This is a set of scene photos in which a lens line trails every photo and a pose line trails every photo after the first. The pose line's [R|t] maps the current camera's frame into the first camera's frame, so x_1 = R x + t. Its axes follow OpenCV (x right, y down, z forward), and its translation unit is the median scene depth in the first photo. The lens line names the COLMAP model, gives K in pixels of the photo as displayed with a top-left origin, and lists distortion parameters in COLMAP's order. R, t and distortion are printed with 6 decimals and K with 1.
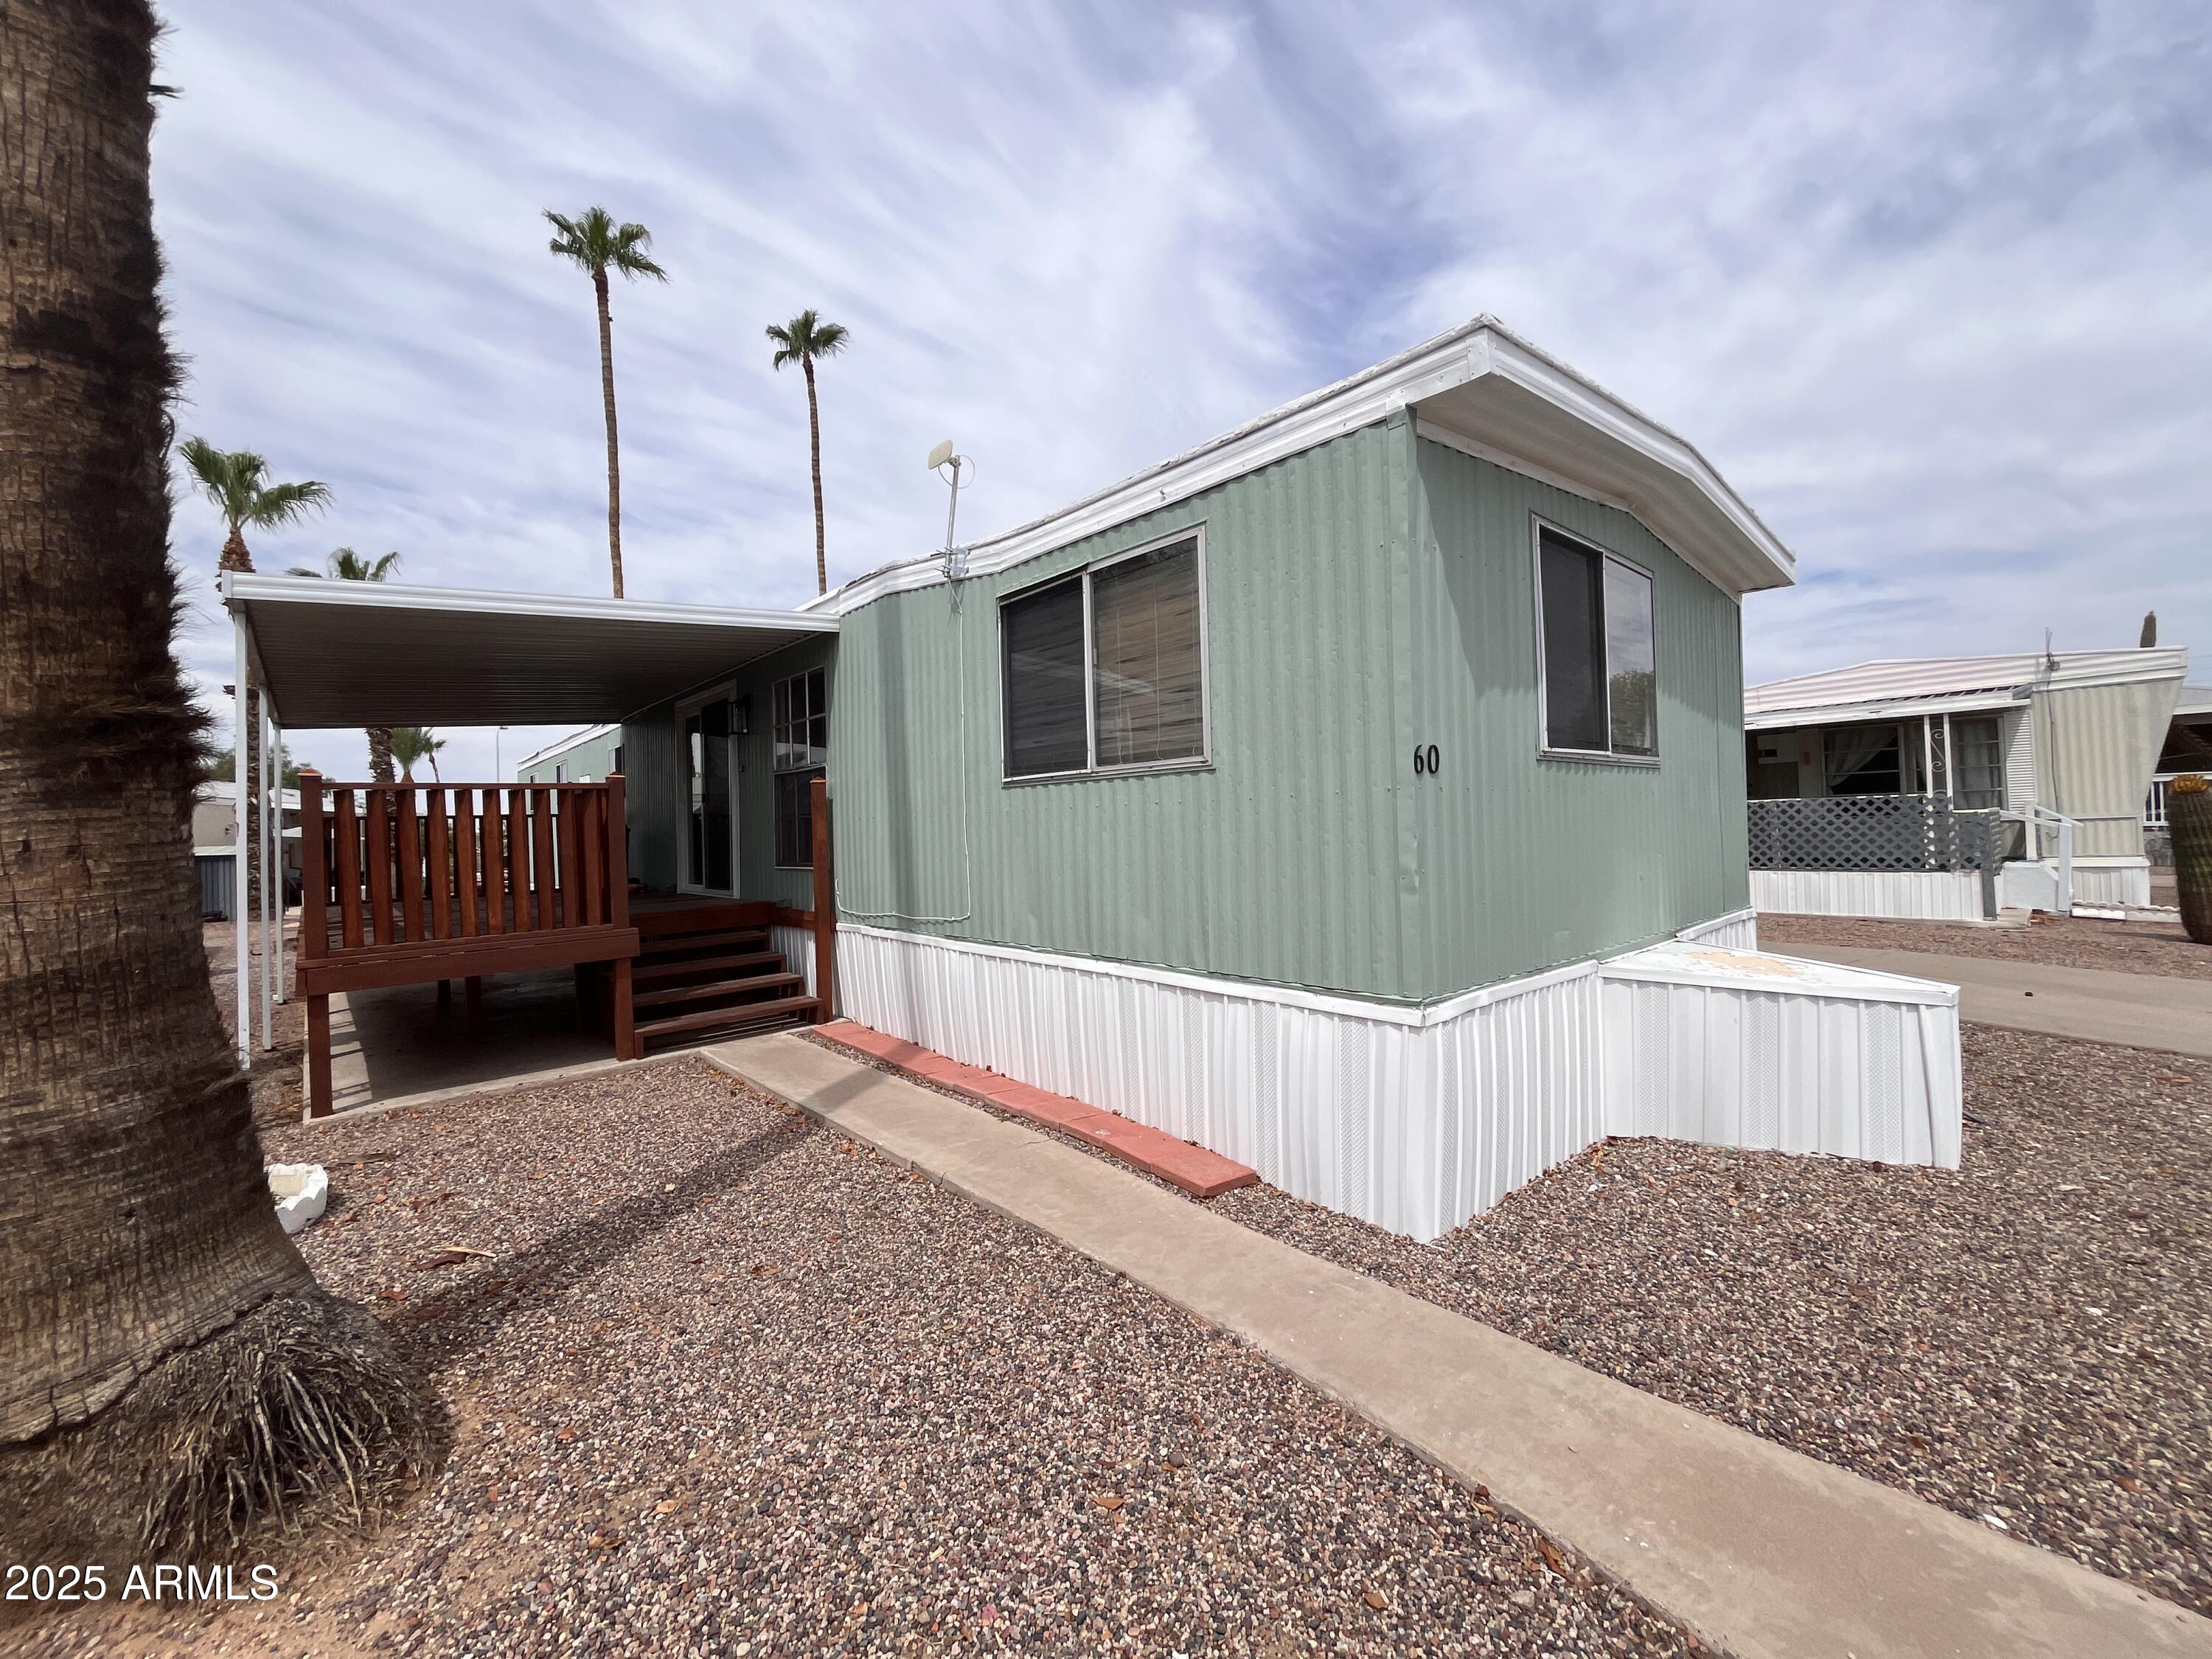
lens RADIAL K [[890.4, 0, 1092.9], [0, 890.4, 822.1], [0, 0, 1]] dist [-0.001693, 0.000277]
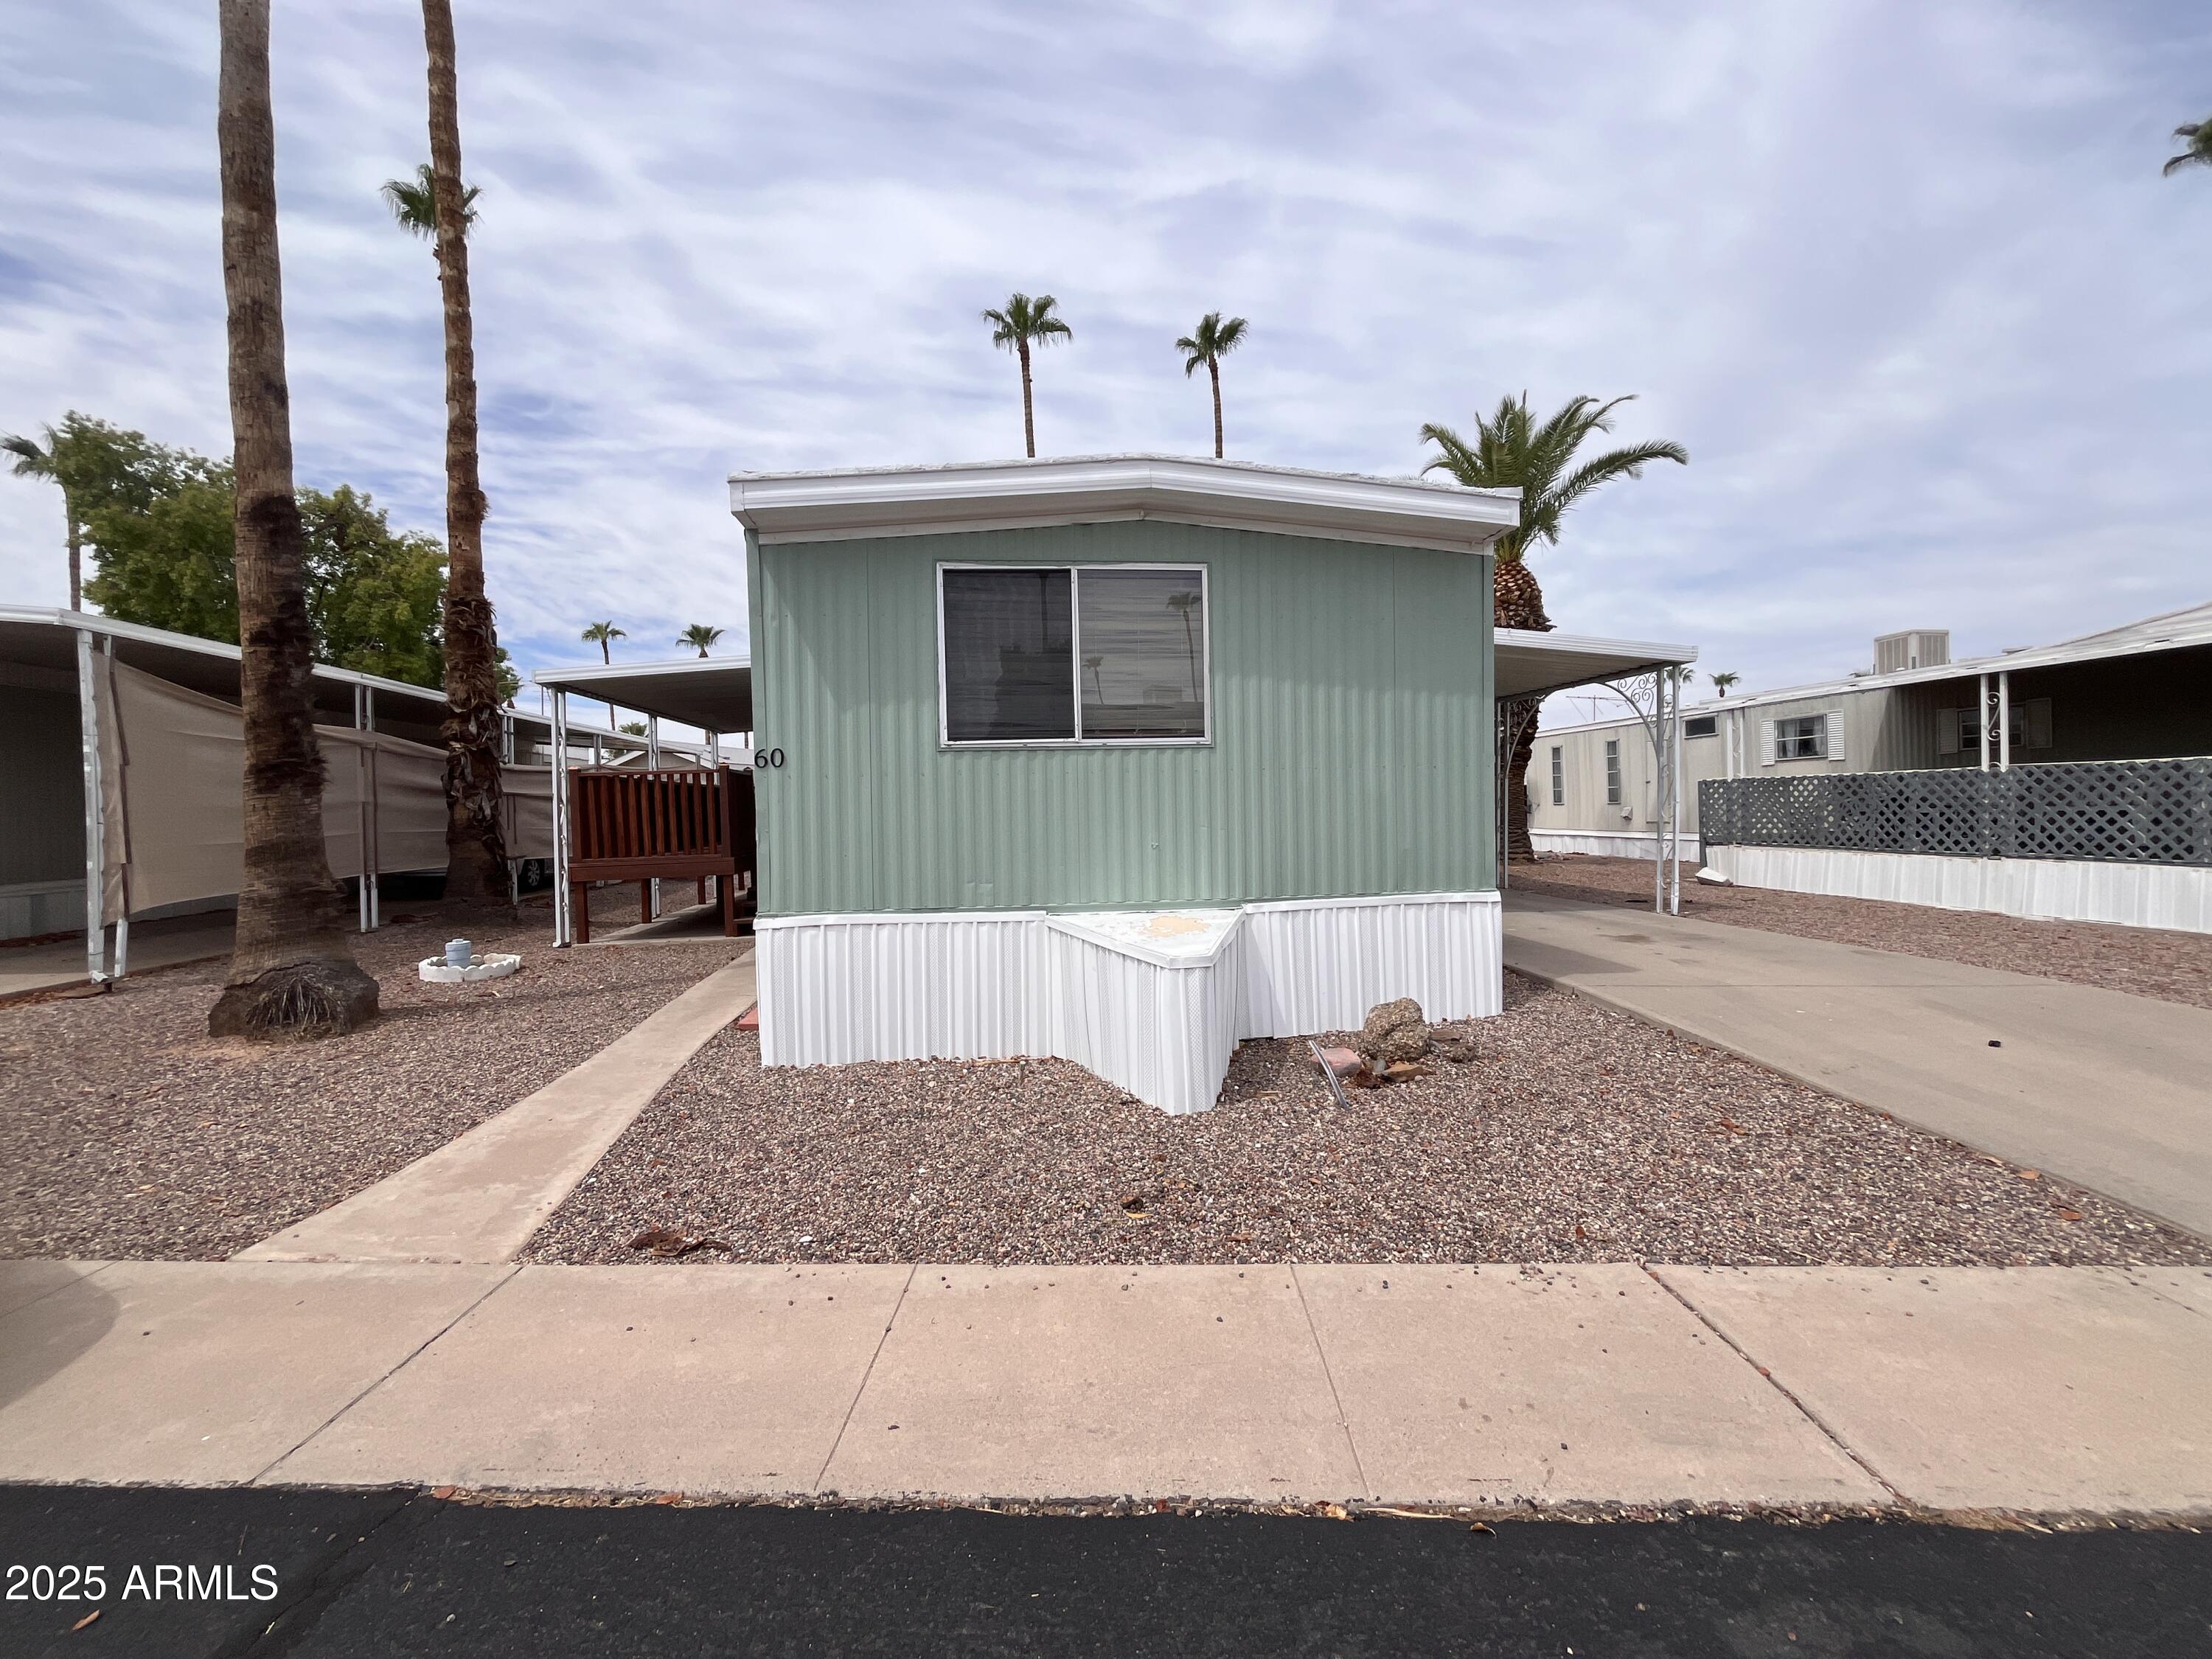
lens RADIAL K [[890.4, 0, 1092.9], [0, 890.4, 822.1], [0, 0, 1]] dist [-0.001693, 0.000277]
pose [[0.824302, 0.021372, -0.565747, 0.468366], [0.002447, 0.999143, 0.041310, -0.005996], [0.566145, -0.035436, 0.823544, 0.013409]]
